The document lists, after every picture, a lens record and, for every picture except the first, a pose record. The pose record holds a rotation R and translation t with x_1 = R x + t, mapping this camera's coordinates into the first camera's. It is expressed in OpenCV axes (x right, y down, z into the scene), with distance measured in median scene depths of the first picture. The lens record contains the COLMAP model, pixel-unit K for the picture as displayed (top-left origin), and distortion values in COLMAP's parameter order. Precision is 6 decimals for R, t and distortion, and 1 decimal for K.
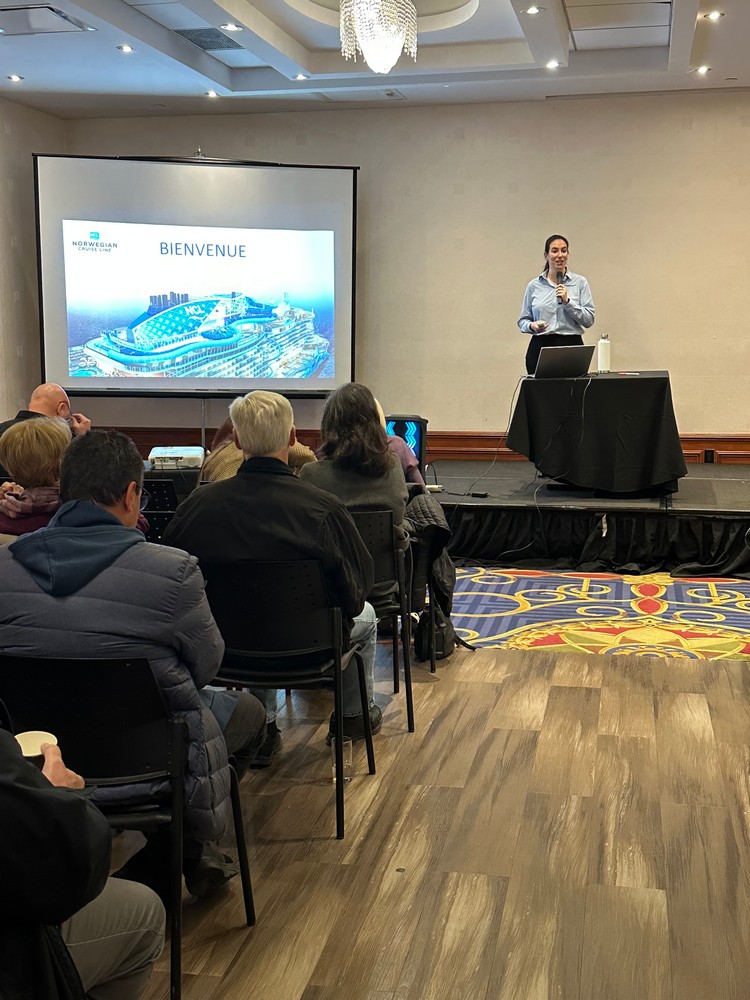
lens RADIAL K [[1261.1, 0, 370.5], [0, 1261.1, 503.5], [0, 0, 1]] dist [0.153608, -0.320417]
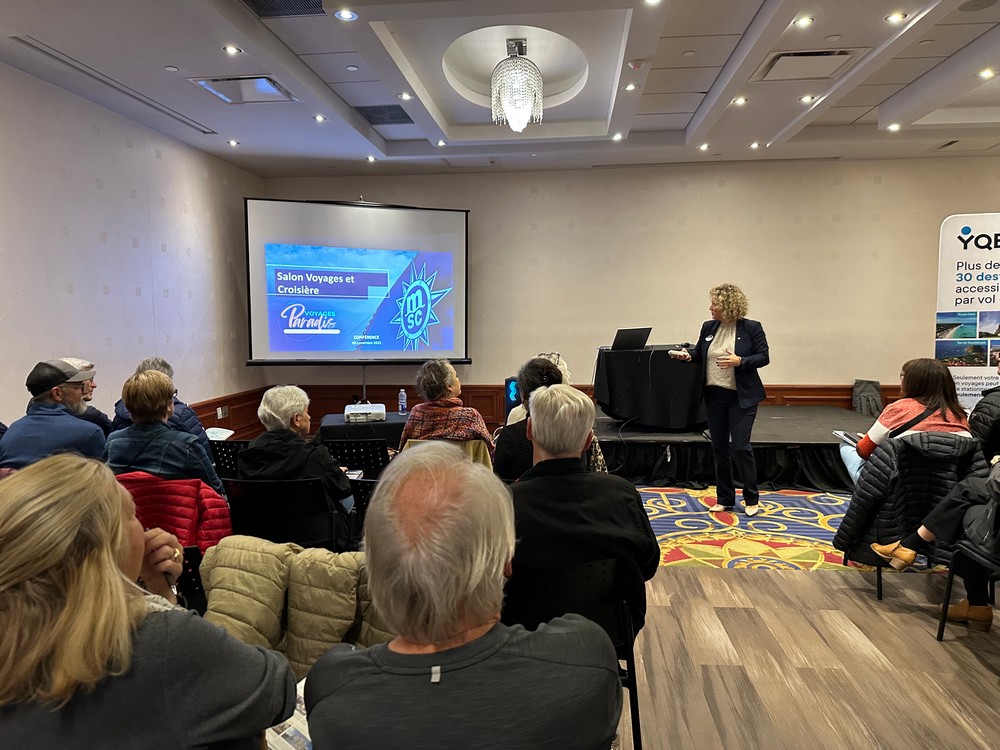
lens RADIAL K [[698.7, 0, 497.3], [0, 698.7, 380.7], [0, 0, 1]] dist [0.091962, -0.114373]
pose [[0.993363, -0.015227, 0.114009, -0.094652], [0.020897, 0.998594, -0.048709, -0.030014], [-0.113108, 0.050768, 0.992285, 0.239711]]
